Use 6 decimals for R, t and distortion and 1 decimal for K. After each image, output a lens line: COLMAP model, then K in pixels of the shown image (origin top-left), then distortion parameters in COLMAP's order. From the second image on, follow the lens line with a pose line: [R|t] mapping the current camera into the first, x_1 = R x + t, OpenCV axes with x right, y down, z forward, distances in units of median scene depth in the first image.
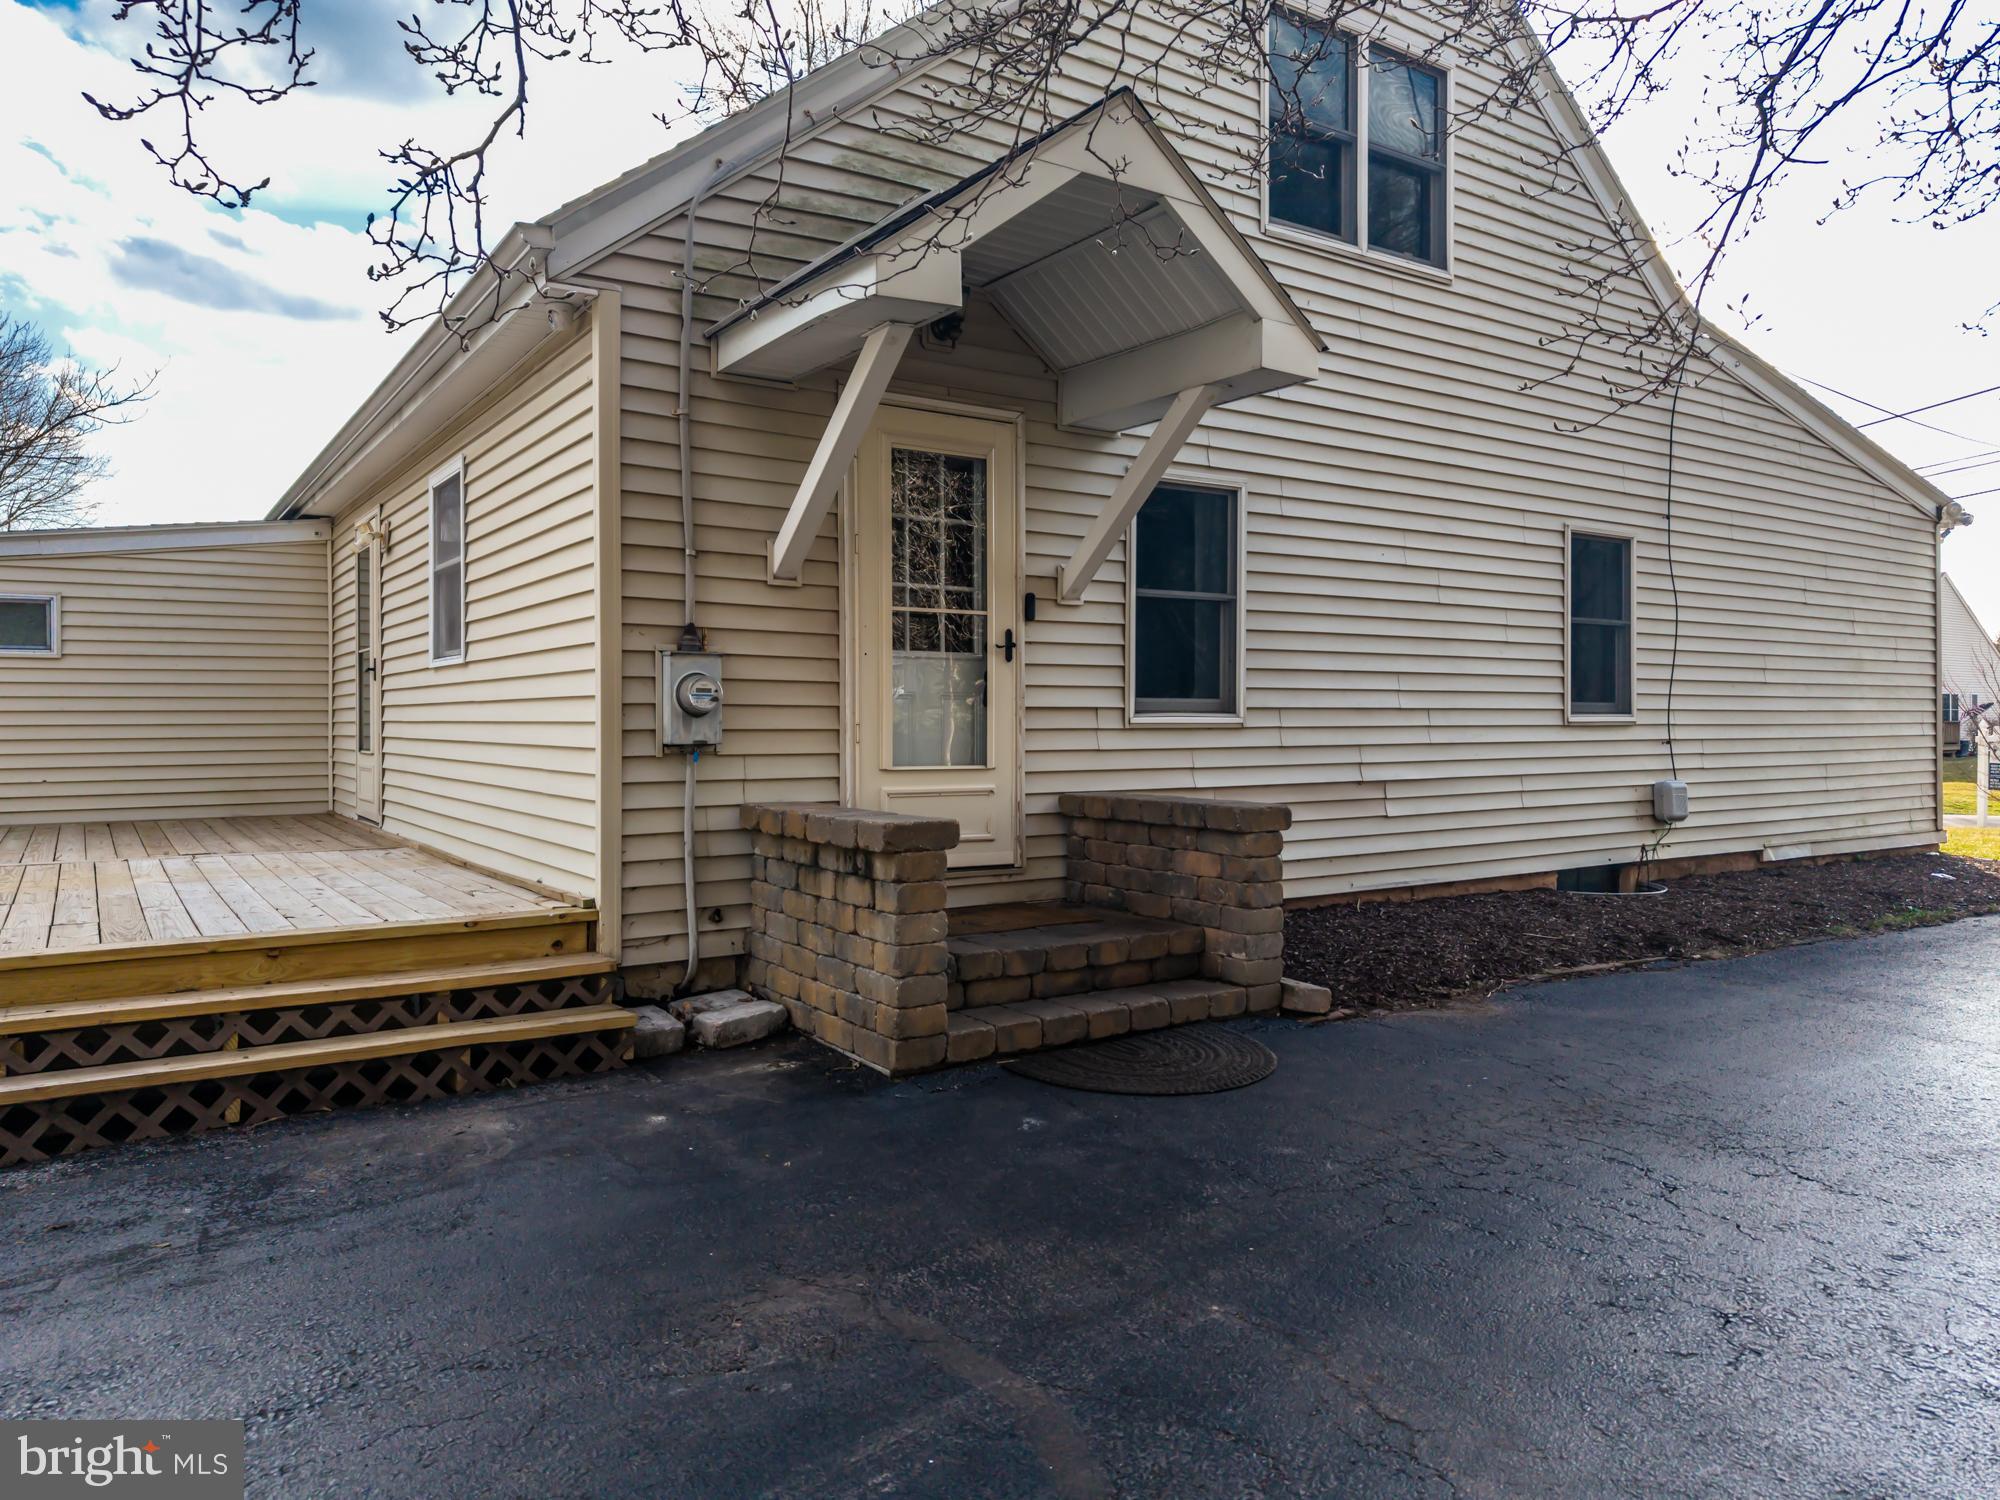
lens RADIAL K [[1353.7, 0, 1009.8], [0, 1353.7, 700.7], [0, 0, 1]] dist [0.037874, -0.033409]
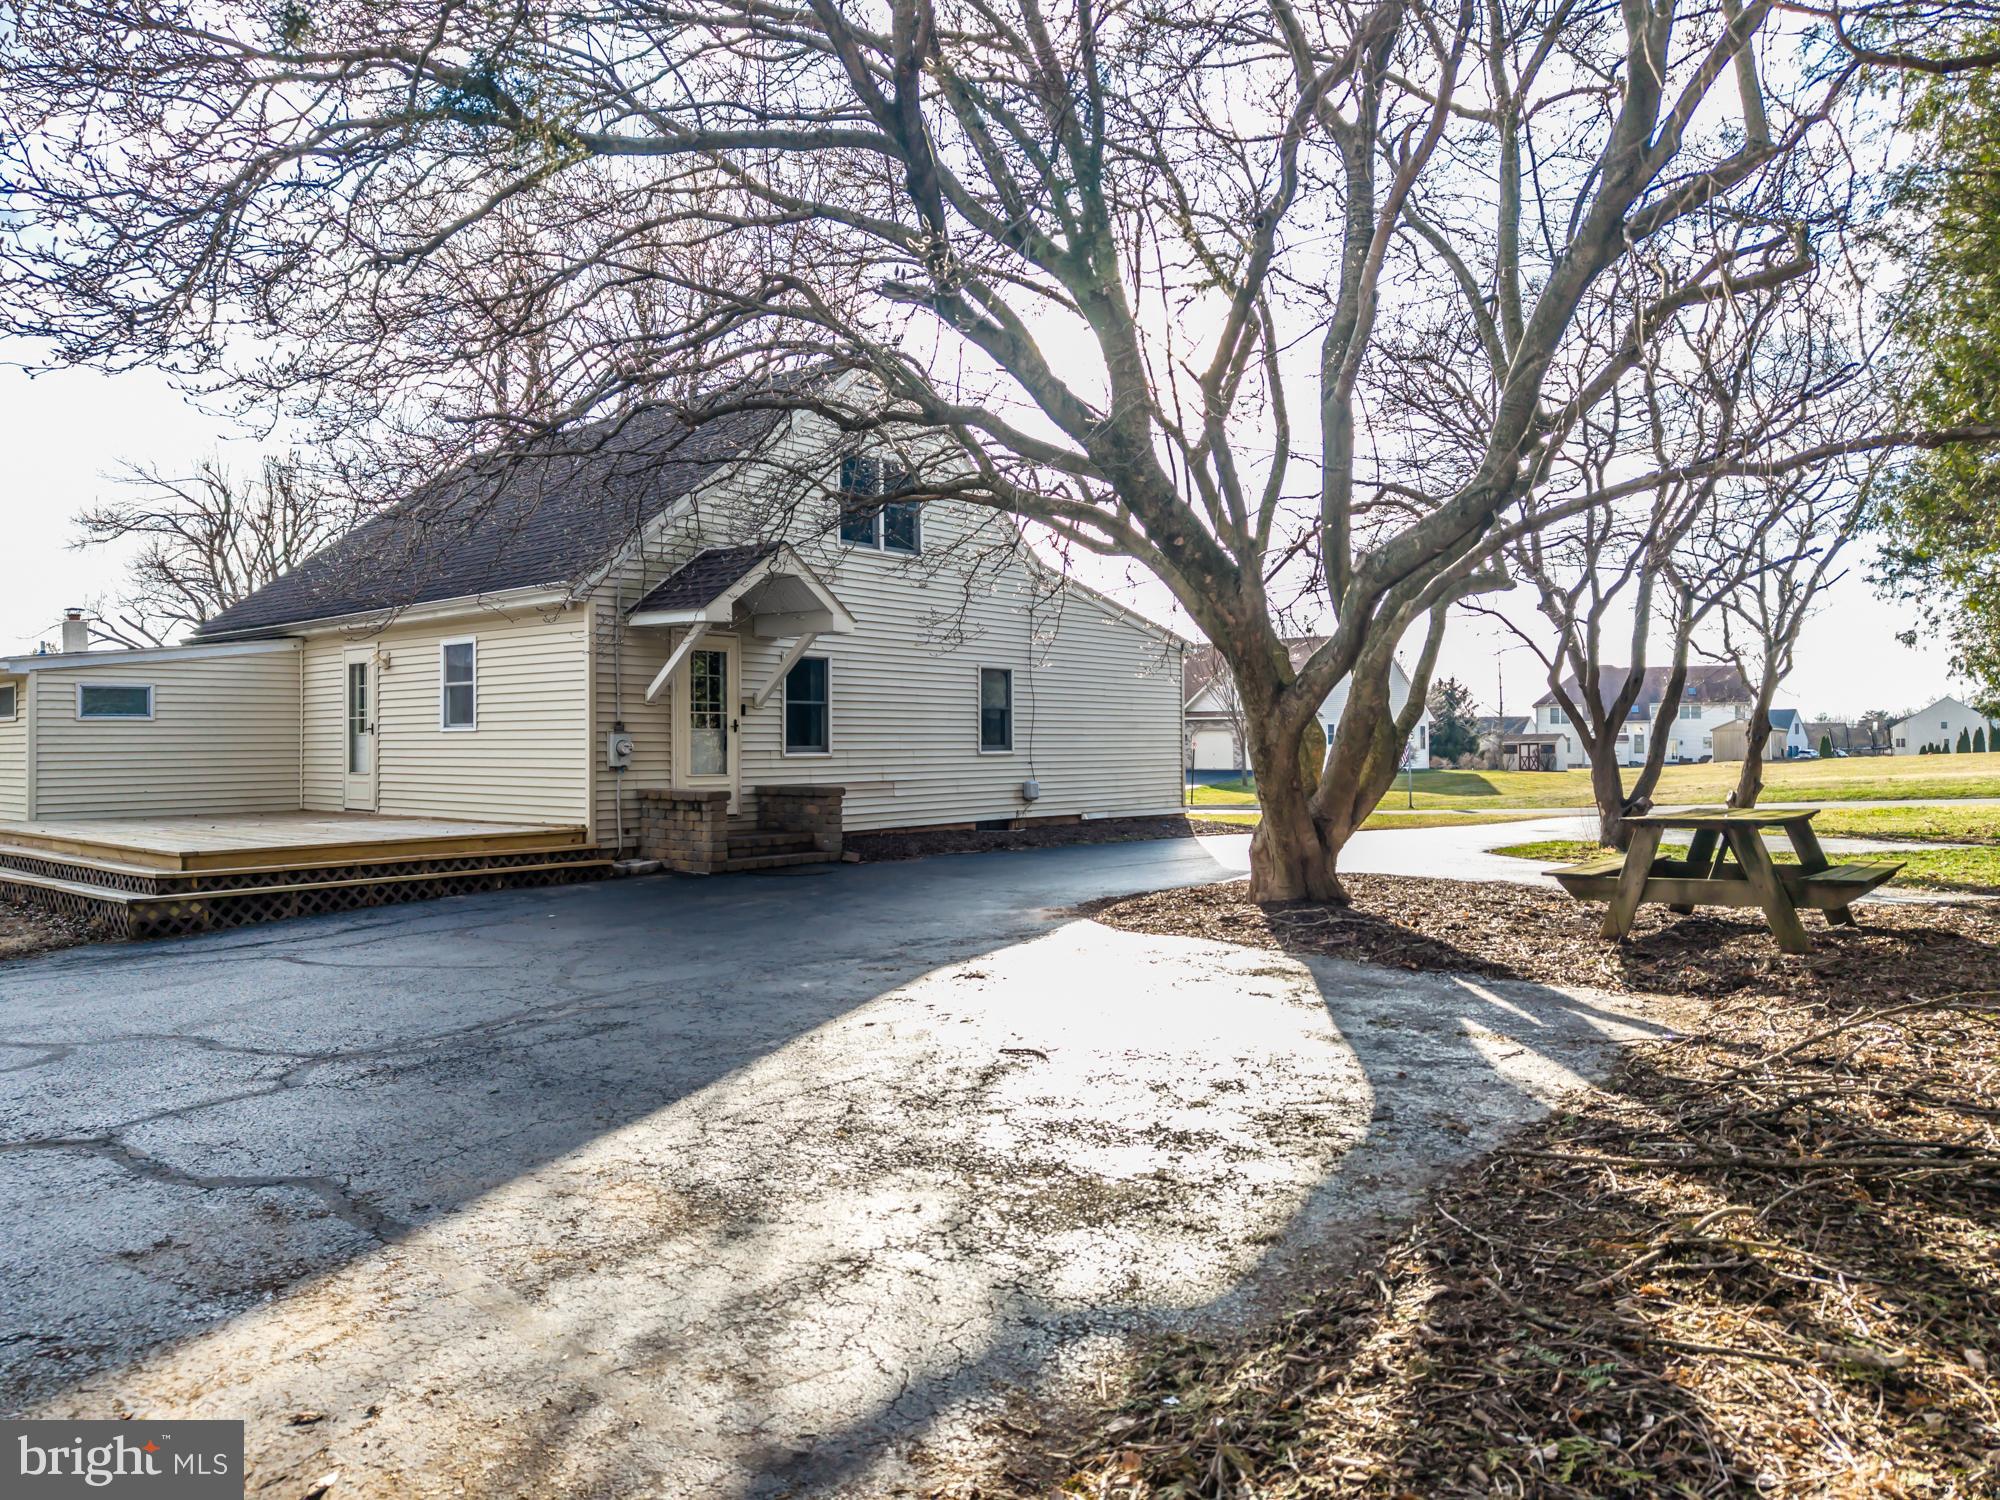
lens RADIAL K [[1353.7, 0, 994.6], [0, 1353.7, 739.6], [0, 0, 1]] dist [0.037874, -0.033409]
pose [[0.964405, -0.002086, 0.264421, -0.198471], [-0.000737, 0.999944, 0.010576, -0.041890], [-0.264428, -0.010395, 0.964349, -1.512844]]
